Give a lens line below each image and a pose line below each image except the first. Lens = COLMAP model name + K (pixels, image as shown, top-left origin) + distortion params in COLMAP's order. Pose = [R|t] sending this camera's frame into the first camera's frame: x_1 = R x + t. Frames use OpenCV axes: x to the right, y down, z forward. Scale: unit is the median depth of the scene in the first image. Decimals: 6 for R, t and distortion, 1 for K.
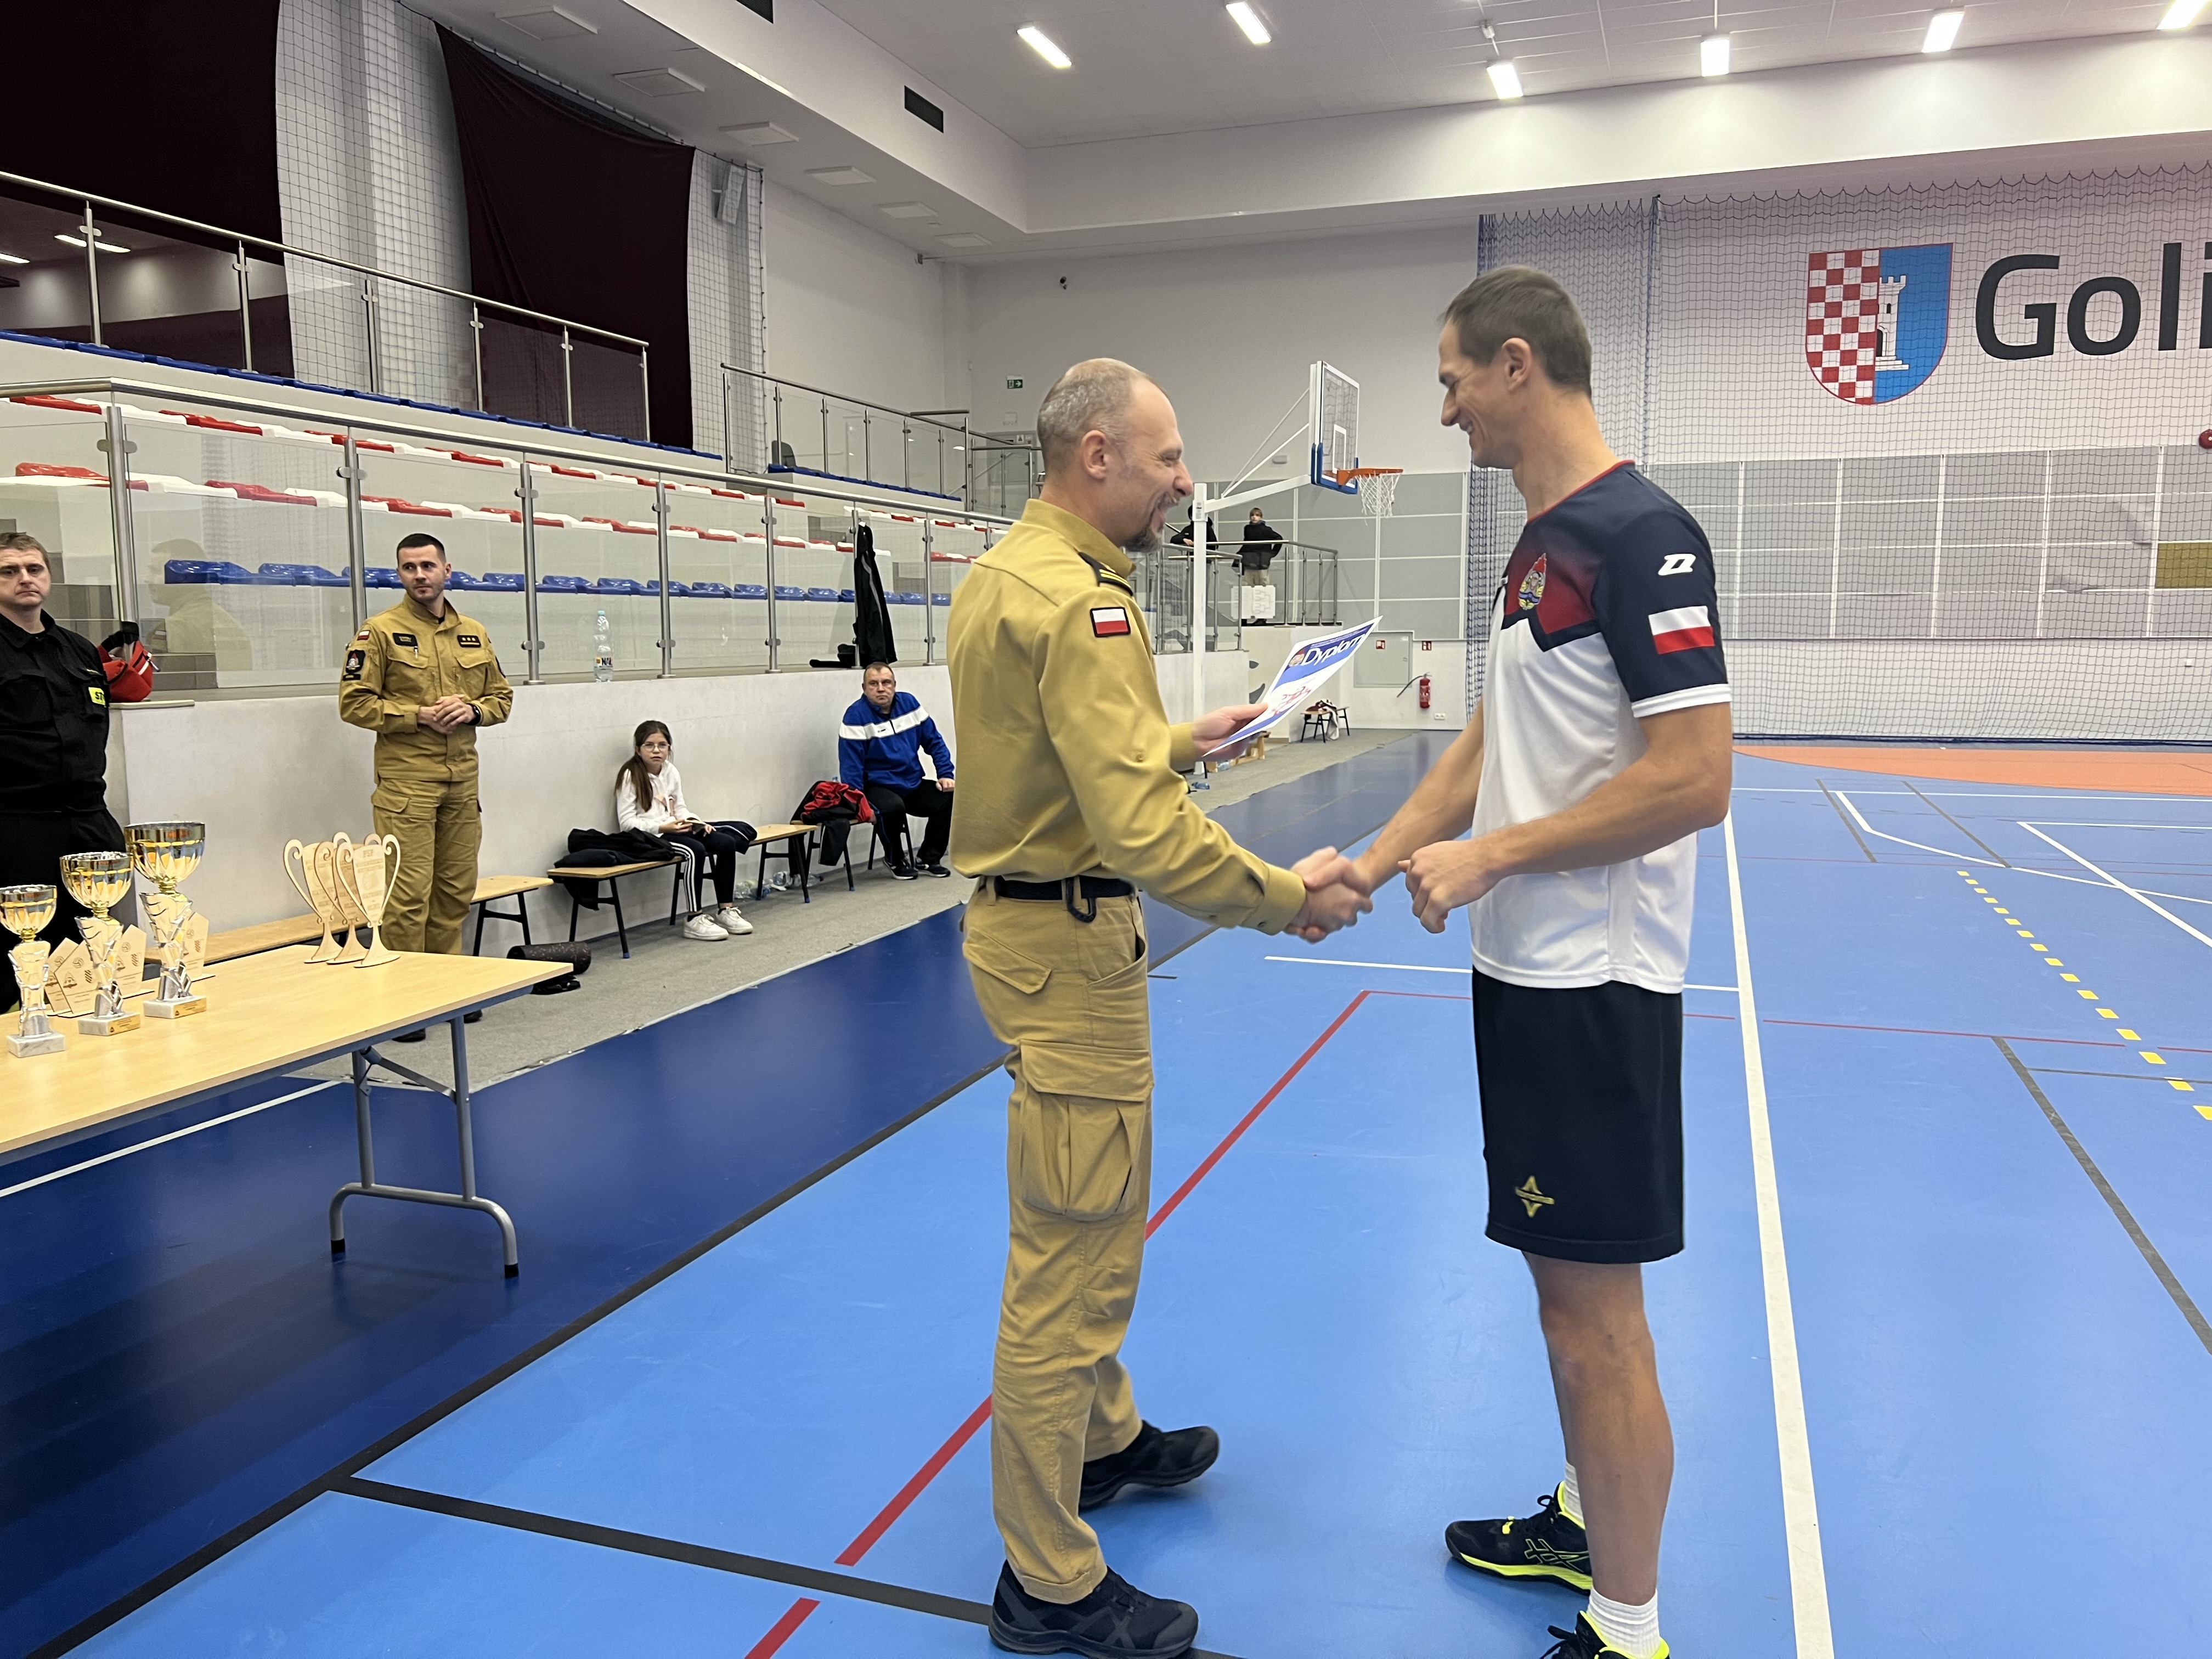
lens RADIAL K [[1643.0, 0, 1106.4], [0, 1643.0, 799.3], [0, 0, 1]] dist [-0.003734, 0.006894]
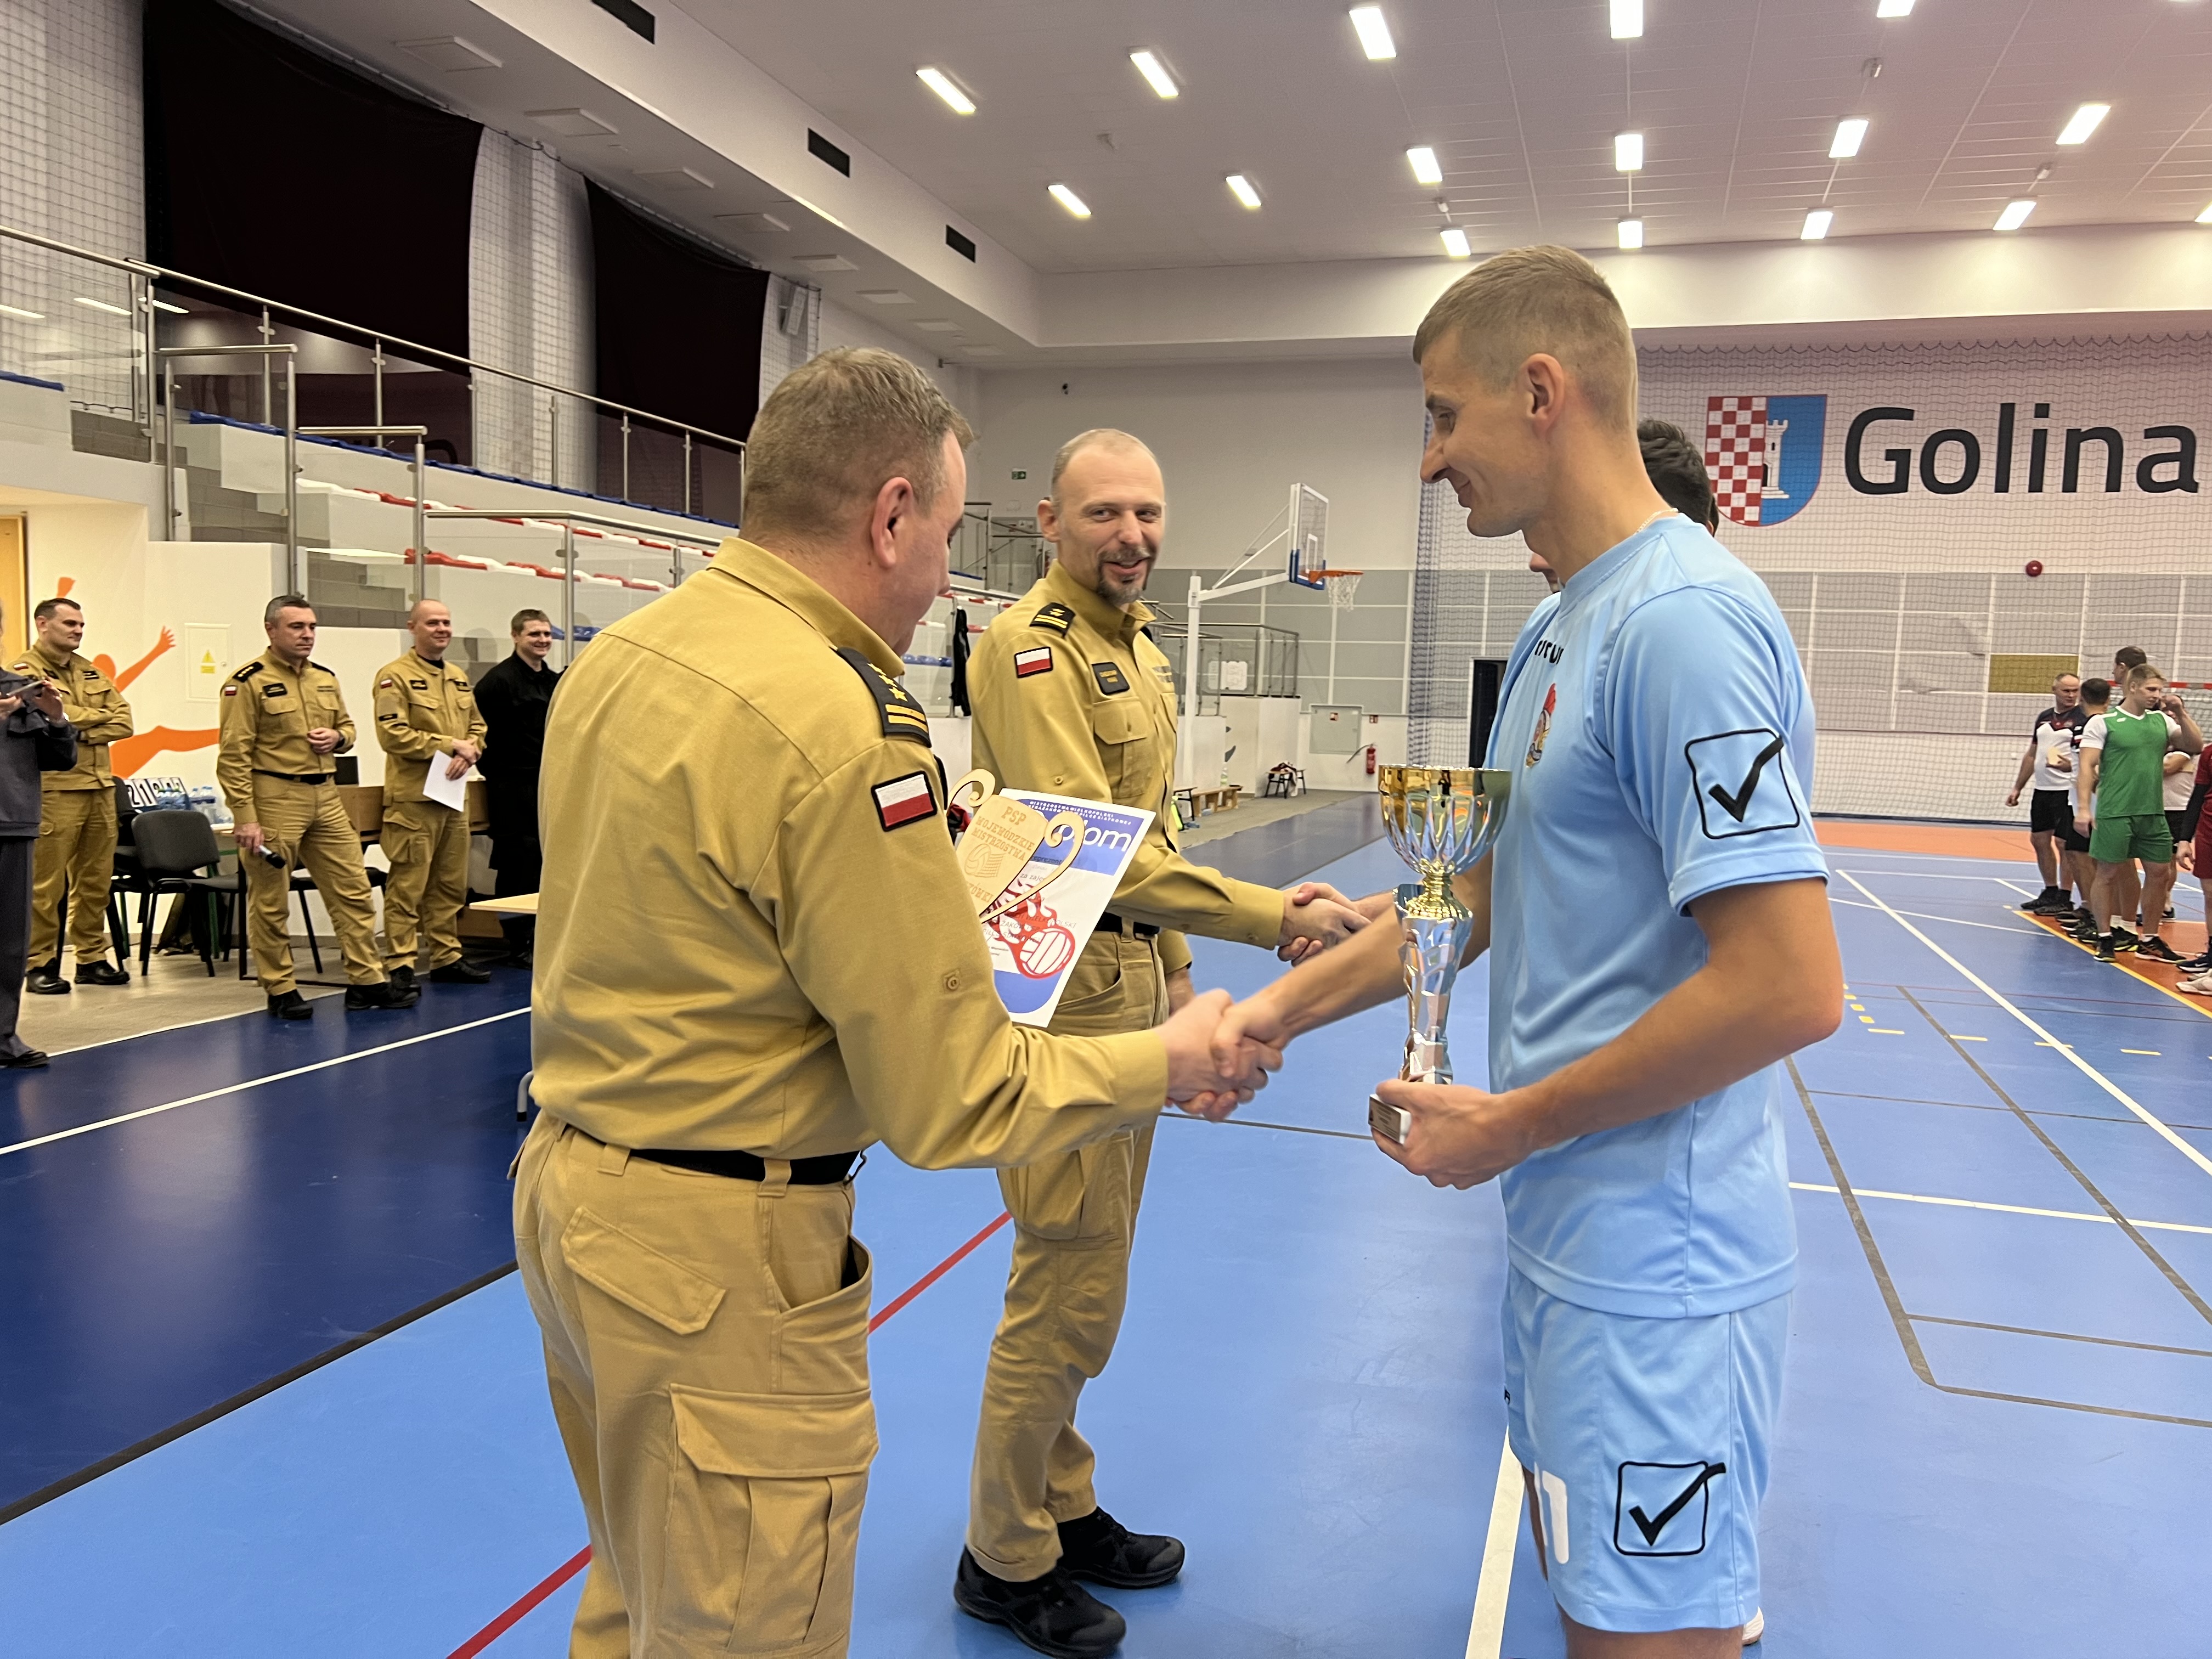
lens RADIAL K [[1623.3, 0, 1106.0], [0, 1623.3, 829.5], [0, 0, 1]] dist [-0.004163, -0.006241]
pose [[0.998768, 0.033277, 0.036808, -0.035316], [-0.032500, 0.999240, -0.021519, 0.015998], [-0.037496, 0.020296, 0.999091, -0.140138]]
